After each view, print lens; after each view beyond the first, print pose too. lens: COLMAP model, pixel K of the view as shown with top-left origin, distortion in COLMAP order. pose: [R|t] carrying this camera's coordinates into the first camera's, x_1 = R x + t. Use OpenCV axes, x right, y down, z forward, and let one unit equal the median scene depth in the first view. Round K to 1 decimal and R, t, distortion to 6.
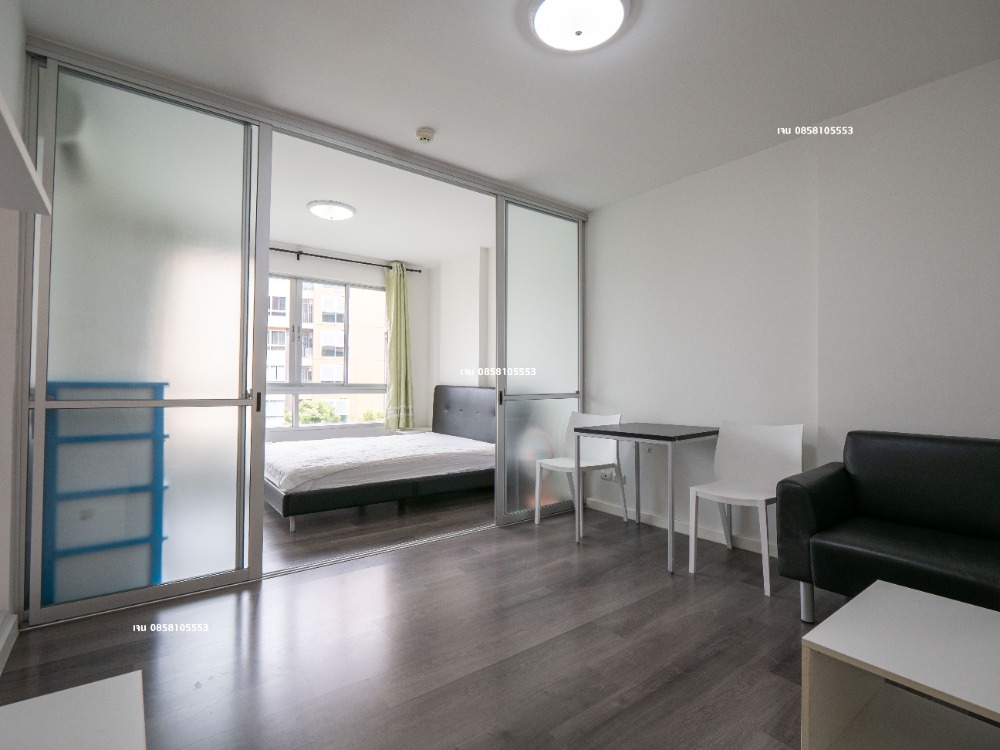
lens RADIAL K [[485.9, 0, 497.5], [0, 485.9, 371.1], [0, 0, 1]] dist [-0.010260, -0.000820]
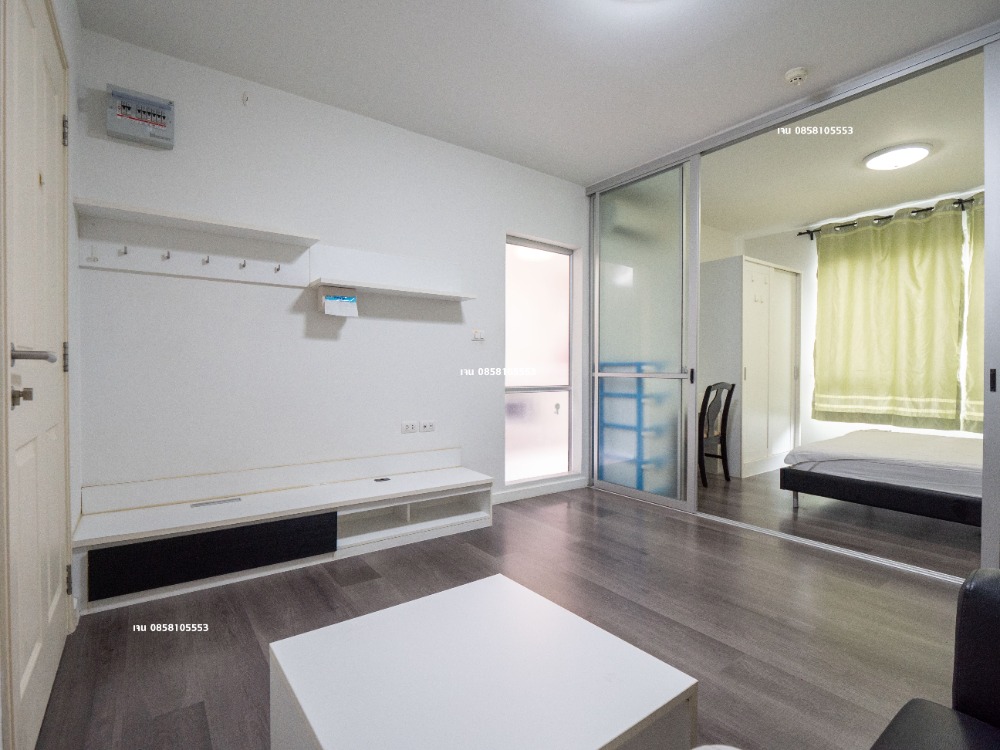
lens RADIAL K [[490.0, 0, 496.1], [0, 490.0, 375.5], [0, 0, 1]] dist [-0.016998, 0.000065]
pose [[-0.027562, 0.004468, -0.999610, 0.687405], [0.018328, 0.999824, 0.003964, 0.039697], [0.999452, -0.018212, -0.027639, 0.438145]]
